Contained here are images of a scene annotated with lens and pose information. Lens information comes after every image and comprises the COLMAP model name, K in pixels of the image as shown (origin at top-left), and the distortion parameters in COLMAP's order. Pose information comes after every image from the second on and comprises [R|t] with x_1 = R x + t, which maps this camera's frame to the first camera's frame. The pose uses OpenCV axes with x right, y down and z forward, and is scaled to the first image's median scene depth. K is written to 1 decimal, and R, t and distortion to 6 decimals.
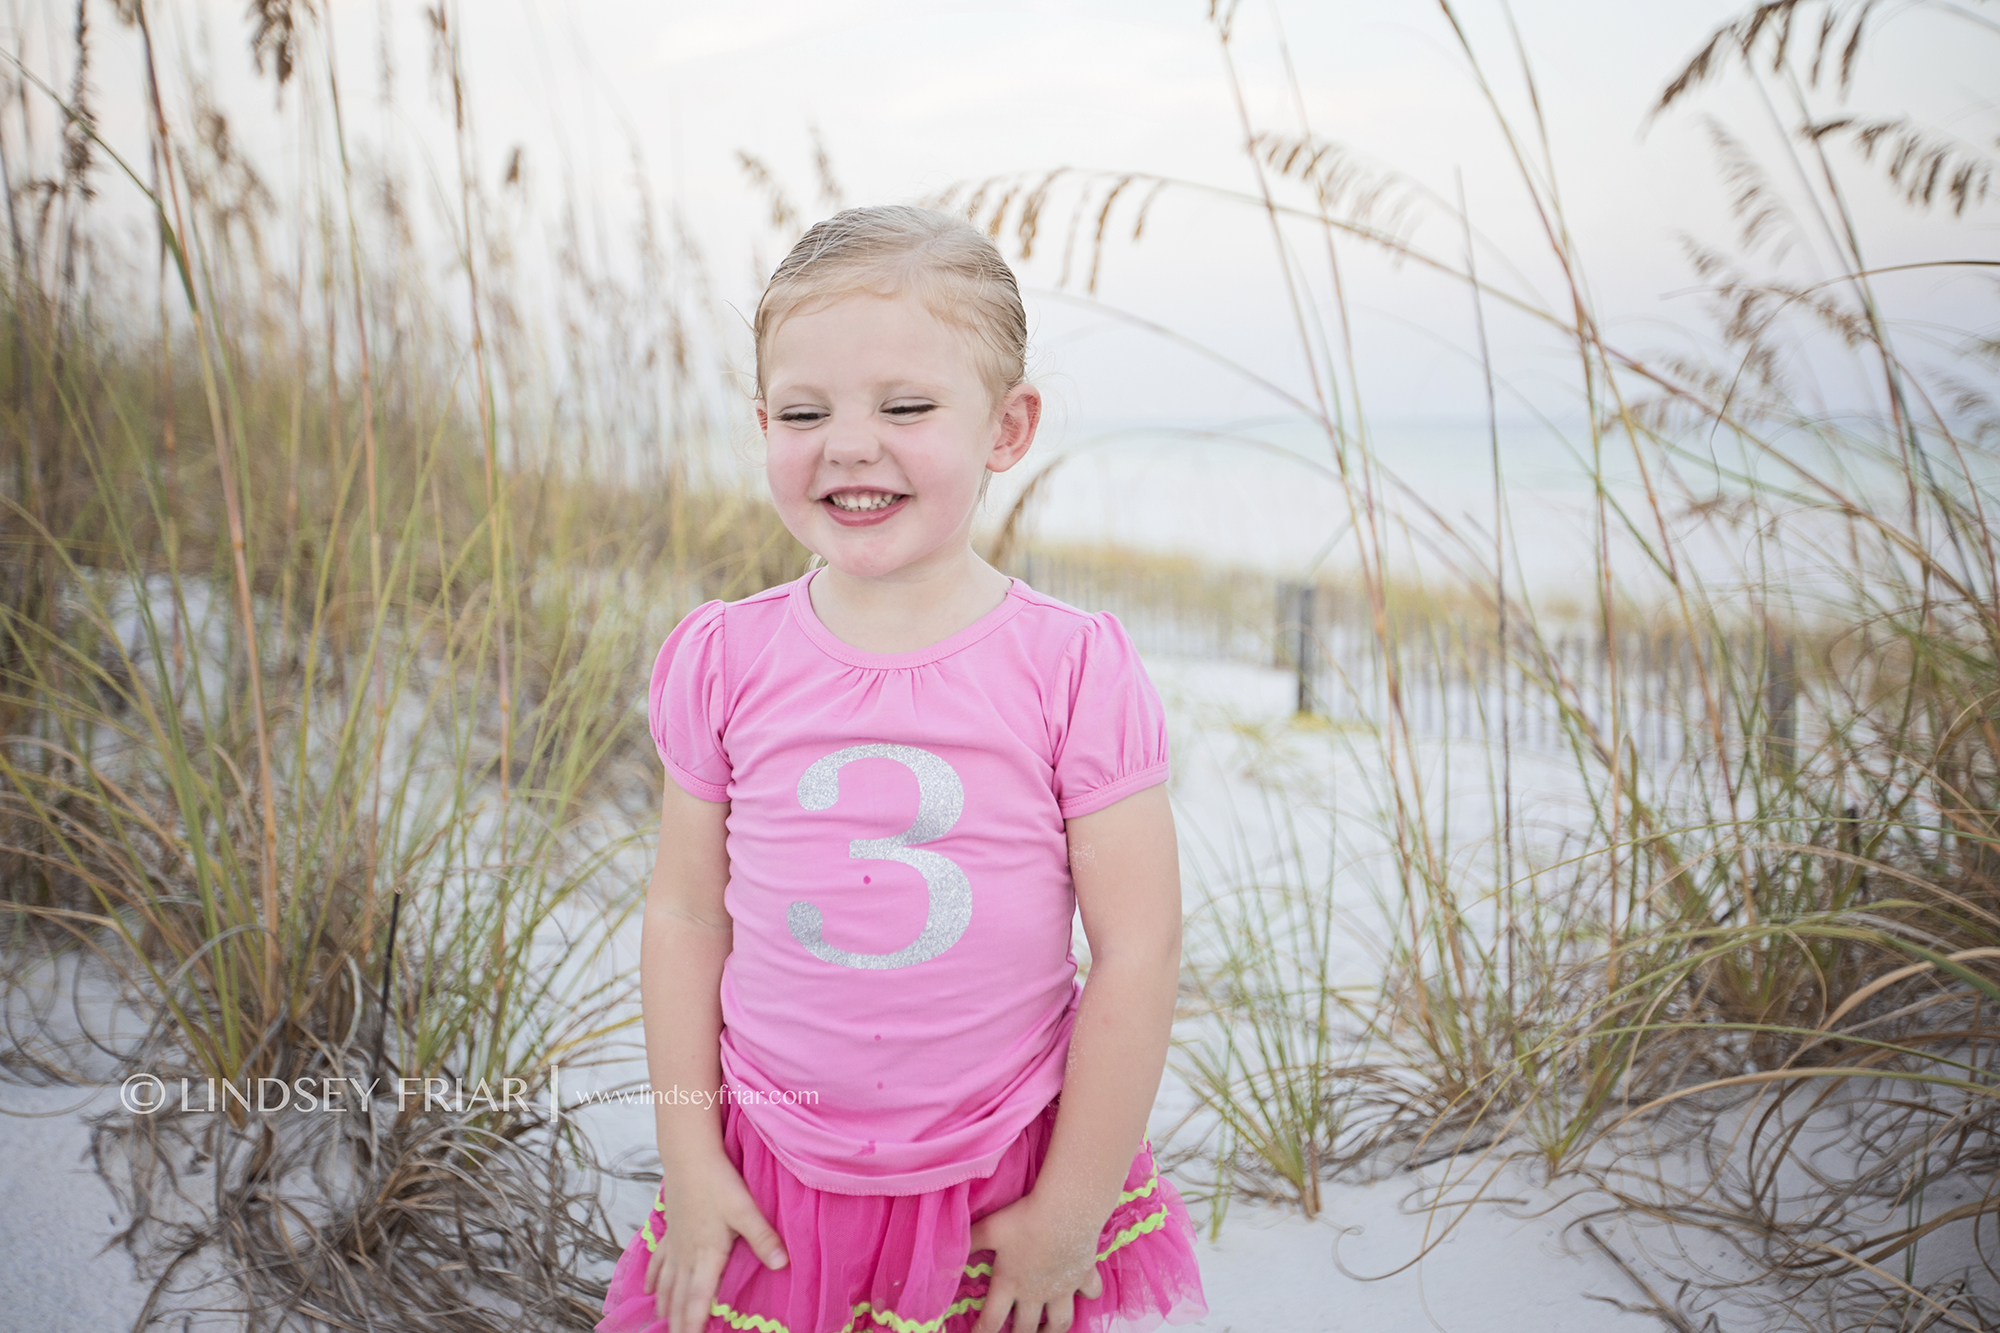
lens RADIAL K [[1931.5, 0, 993.7], [0, 1931.5, 669.3], [0, 0, 1]] dist [0.008907, 0.130613]
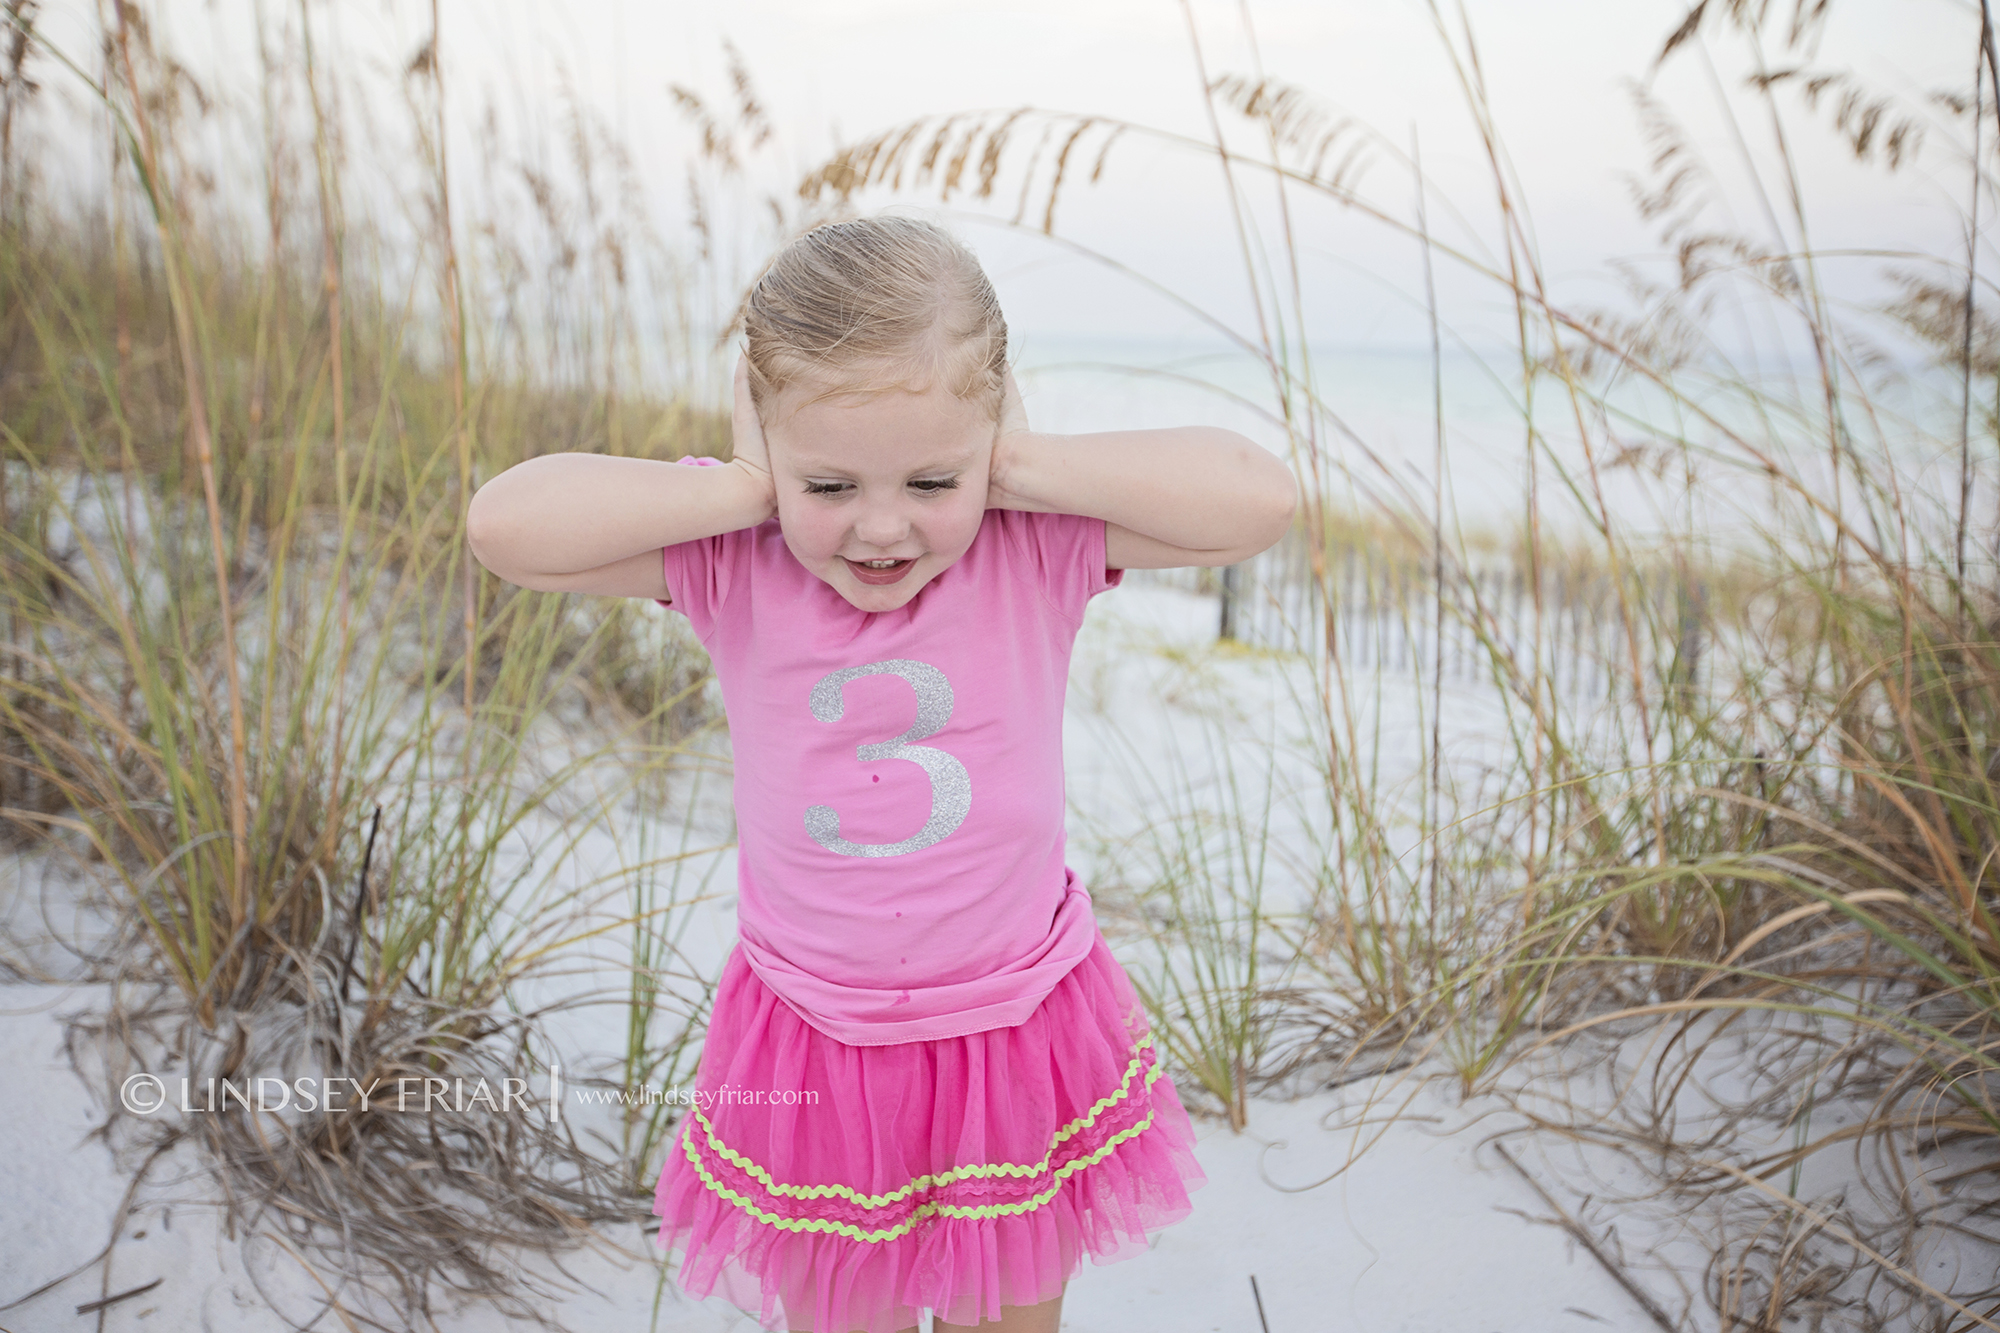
lens RADIAL K [[1931.5, 0, 993.7], [0, 1931.5, 669.3], [0, 0, 1]] dist [0.008907, 0.130613]
pose [[0.998744, 0.026415, 0.042583, -0.019524], [-0.028252, 0.998669, 0.043141, -0.008497], [-0.041387, -0.044289, 0.998161, -0.029119]]
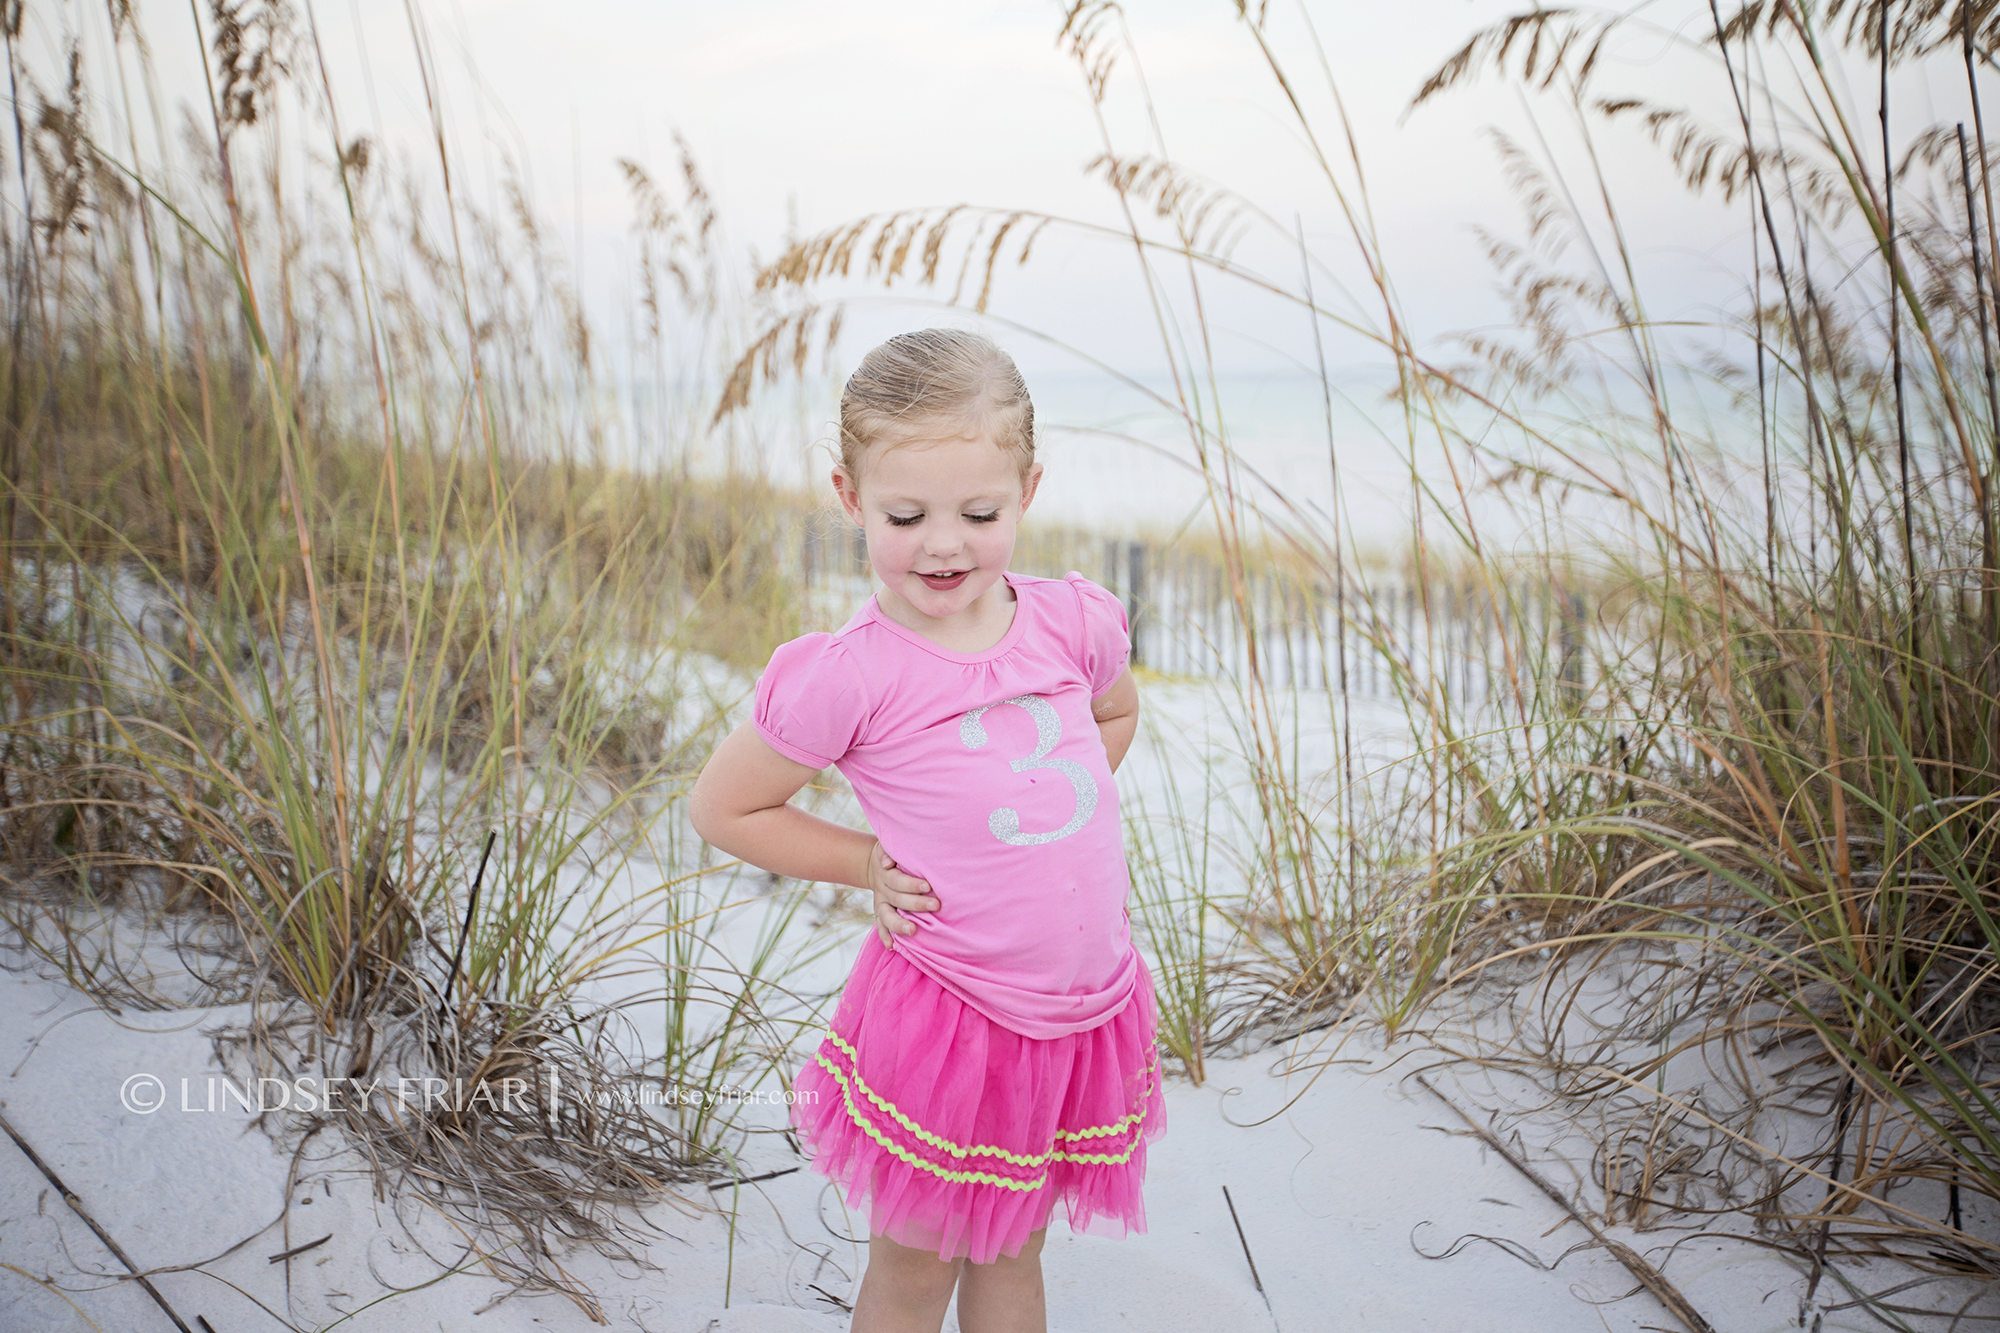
lens RADIAL K [[1931.5, 0, 993.7], [0, 1931.5, 669.3], [0, 0, 1]] dist [0.008907, 0.130613]
pose [[0.995372, -0.024586, 0.092896, -0.072479], [0.022543, 0.999482, 0.022986, -0.008689], [-0.093413, -0.020786, 0.995410, -0.197595]]
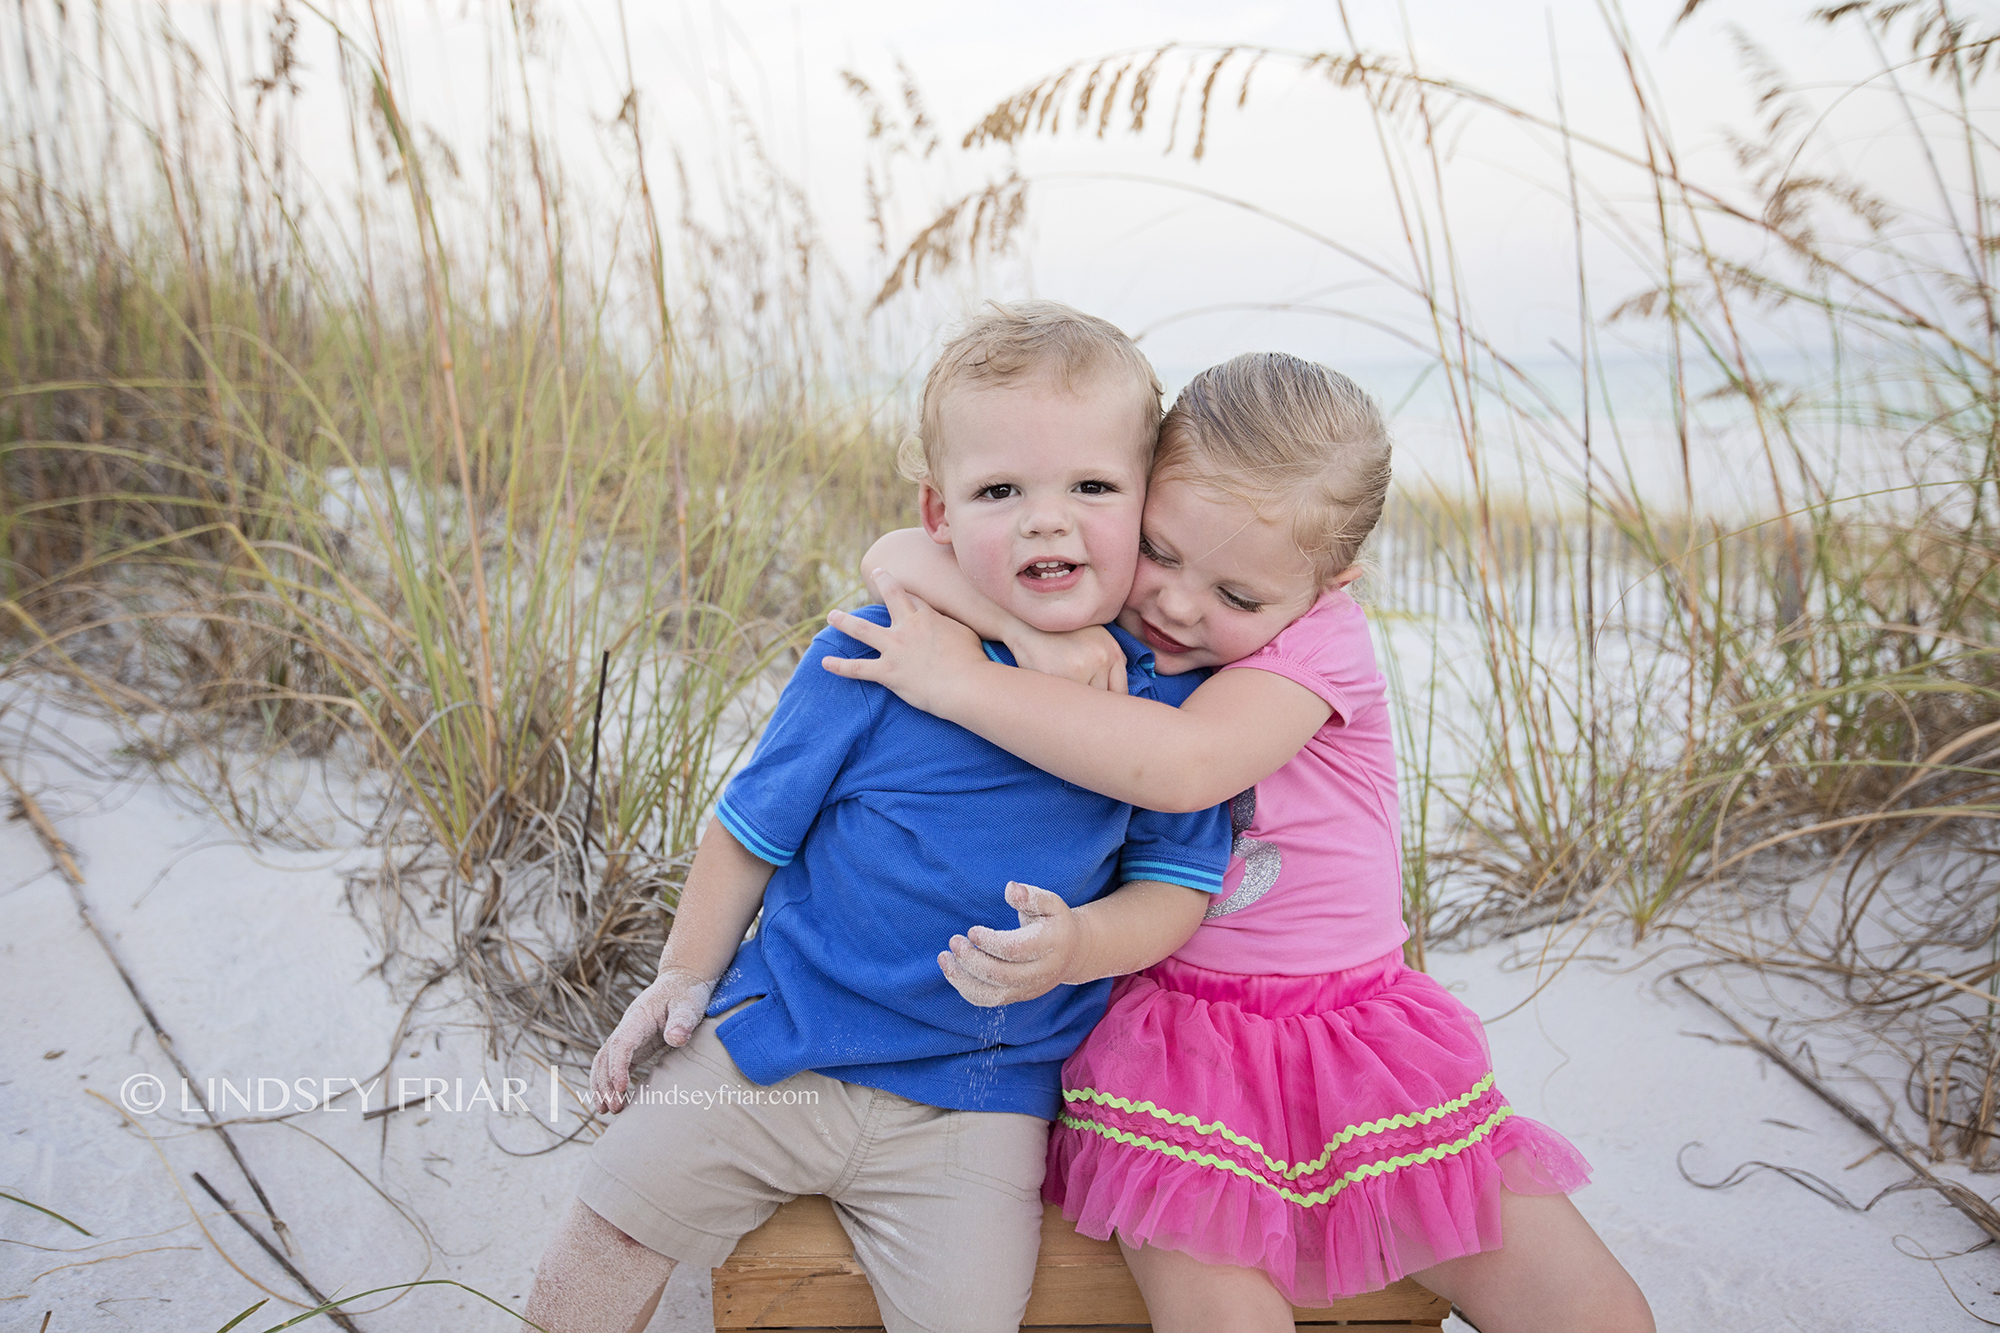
lens RADIAL K [[1693.3, 0, 990.4], [0, 1693.3, 663.4], [0, 0, 1]] dist [-0.008890, 0.095306]
pose [[0.998871, -0.013417, -0.045573, -0.033940], [0.015298, 0.999035, 0.041171, 0.062201], [0.044977, -0.041822, 0.998112, 0.033672]]
